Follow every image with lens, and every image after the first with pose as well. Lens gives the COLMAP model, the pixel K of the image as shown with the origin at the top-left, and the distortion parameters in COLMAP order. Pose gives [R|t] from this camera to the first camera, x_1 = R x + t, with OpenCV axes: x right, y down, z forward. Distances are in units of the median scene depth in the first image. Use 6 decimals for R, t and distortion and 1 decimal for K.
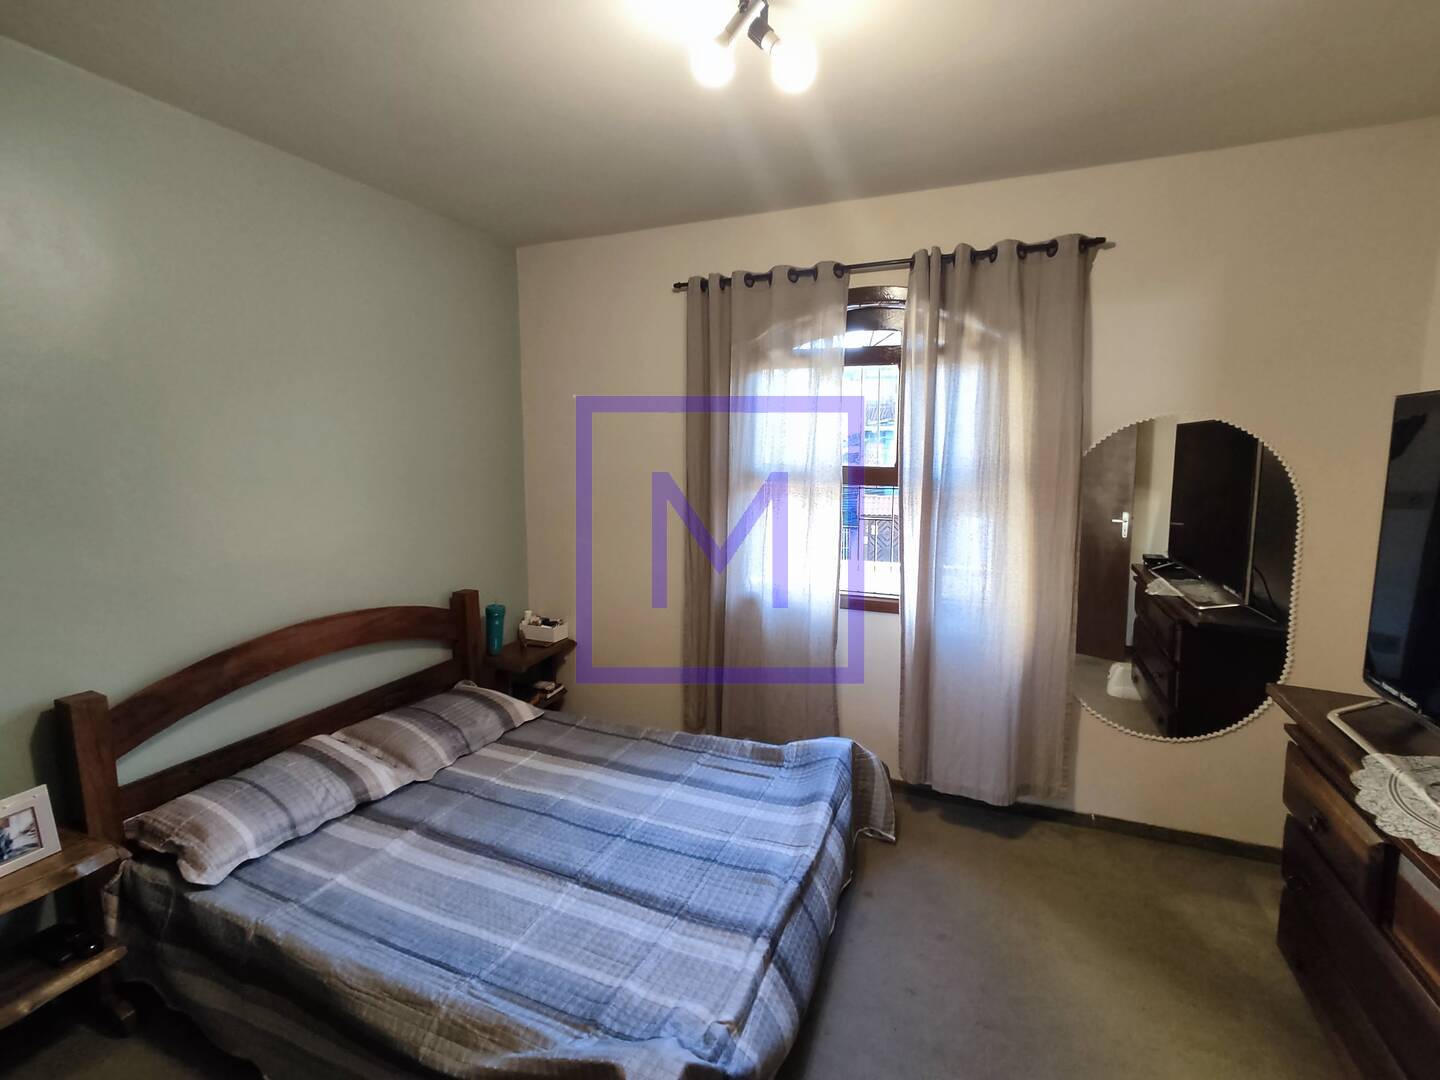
lens RADIAL K [[662.4, 0, 720.0], [0, 662.4, 524.9], [0, 0, 1]] dist [0.000183, -0.003705]
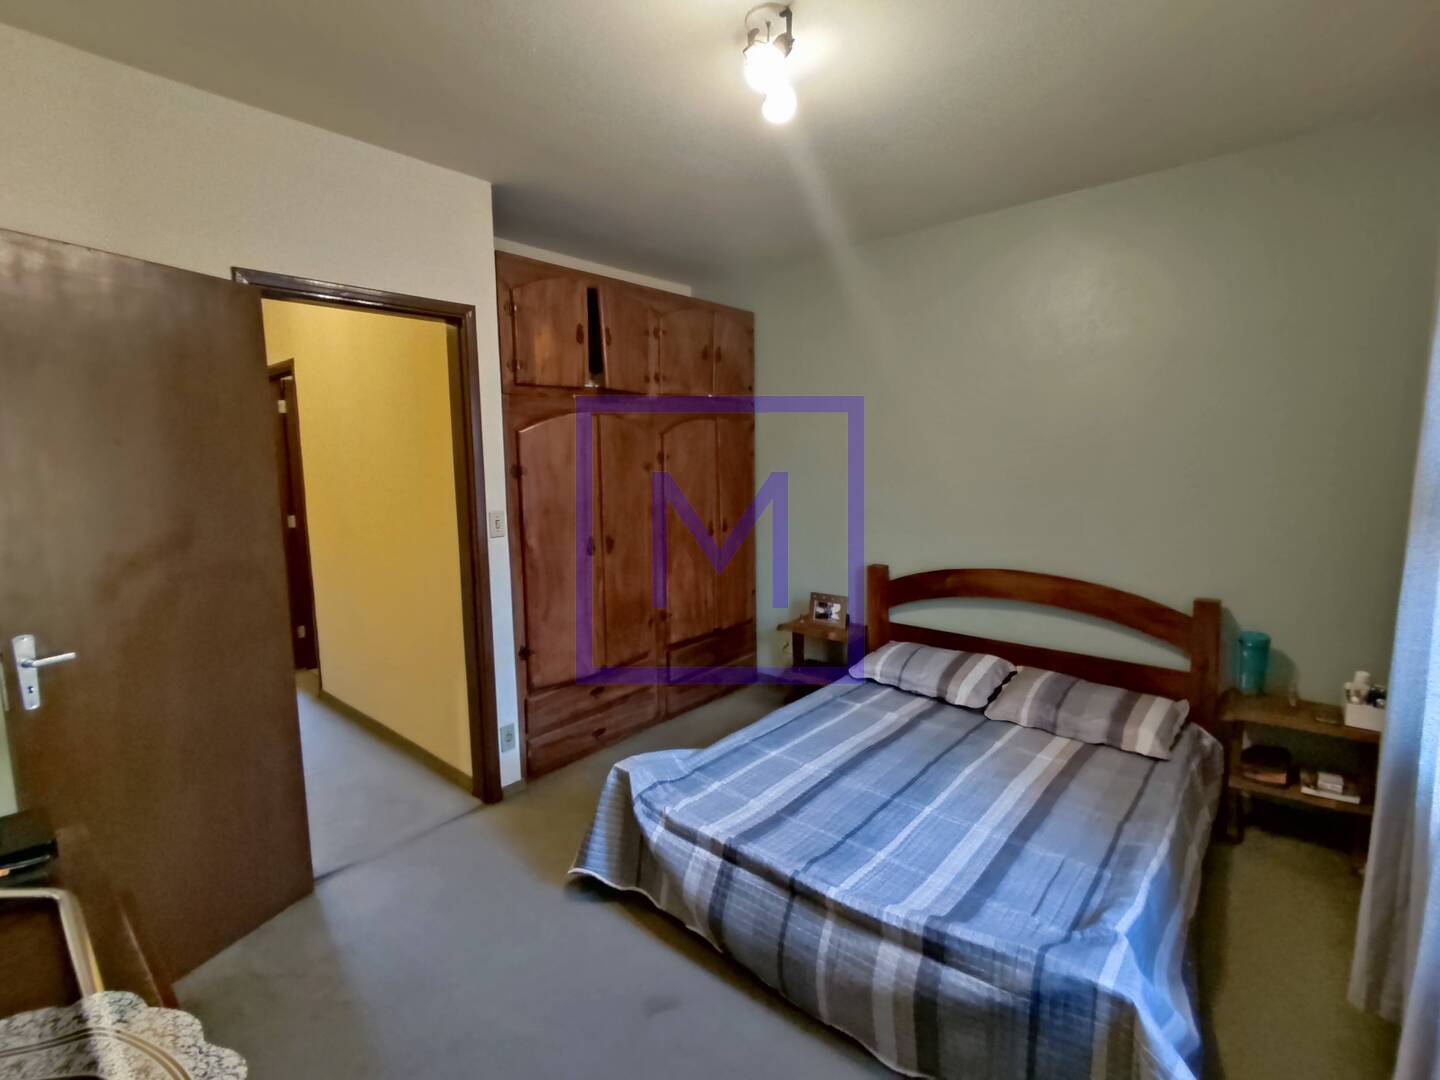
lens RADIAL K [[662.4, 0, 720.0], [0, 662.4, 524.9], [0, 0, 1]] dist [0.000183, -0.003705]
pose [[-0.312628, 0.110324, -0.943447, 0.942701], [-0.092613, 0.984960, 0.145867, -0.092871], [0.945350, 0.132978, -0.297708, 1.047829]]
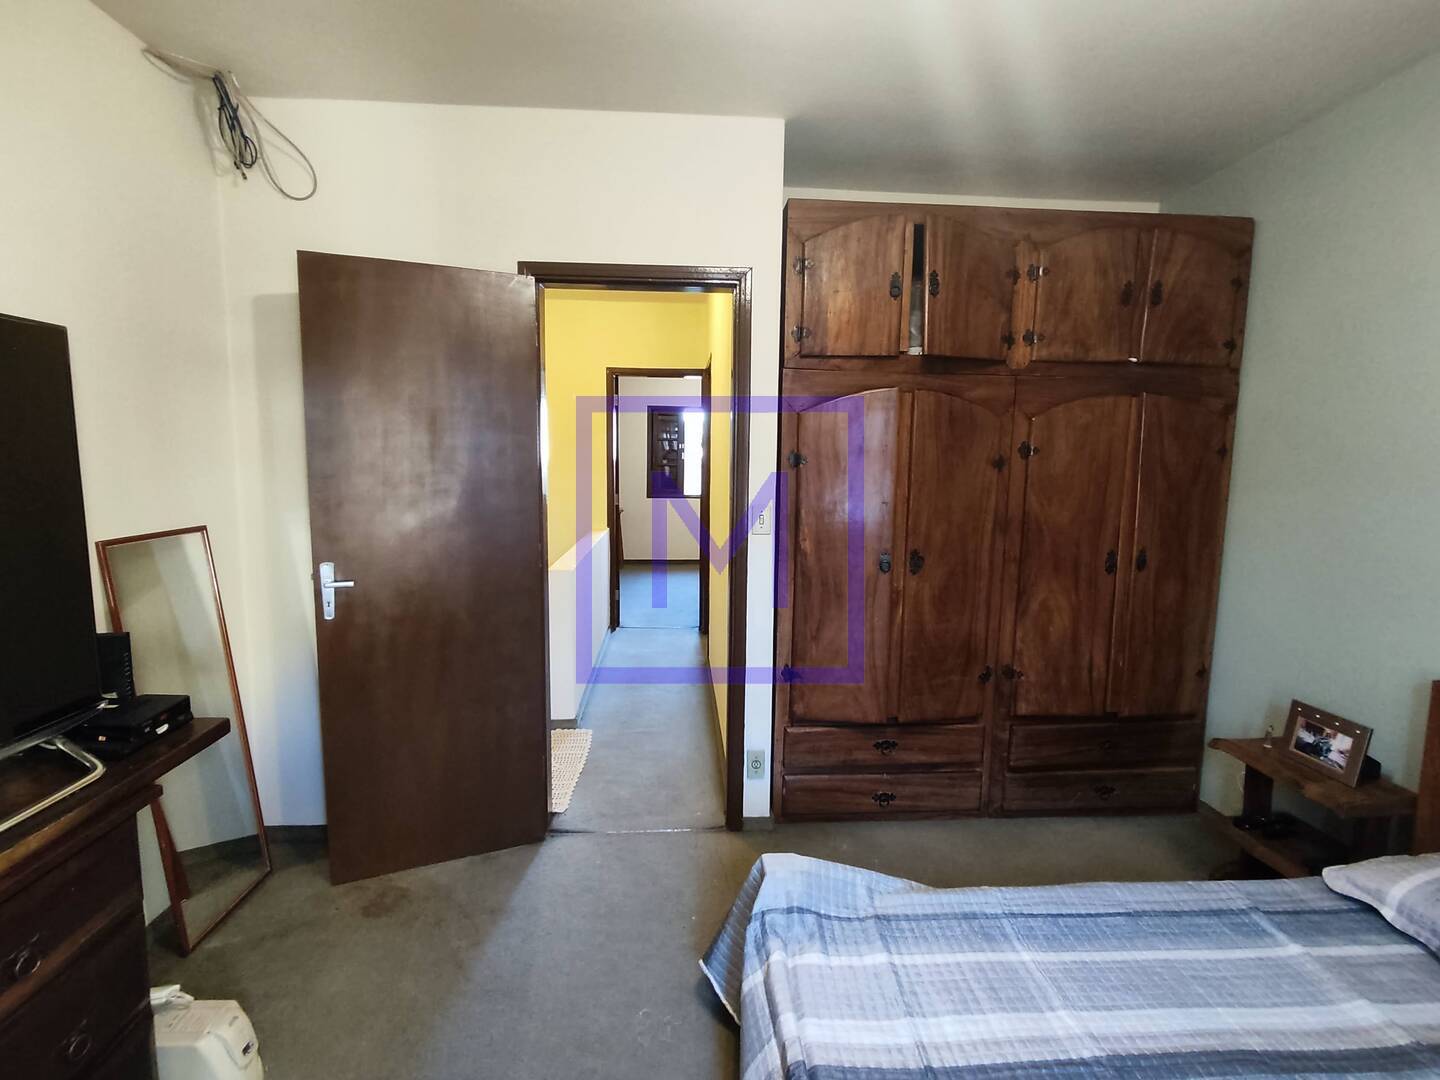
lens RADIAL K [[662.4, 0, 720.0], [0, 662.4, 524.9], [0, 0, 1]] dist [0.000183, -0.003705]
pose [[-0.896202, 0.036446, -0.442147, 0.367815], [-0.063747, 0.975699, 0.209638, -0.086785], [0.439043, 0.216063, -0.872100, 1.216281]]
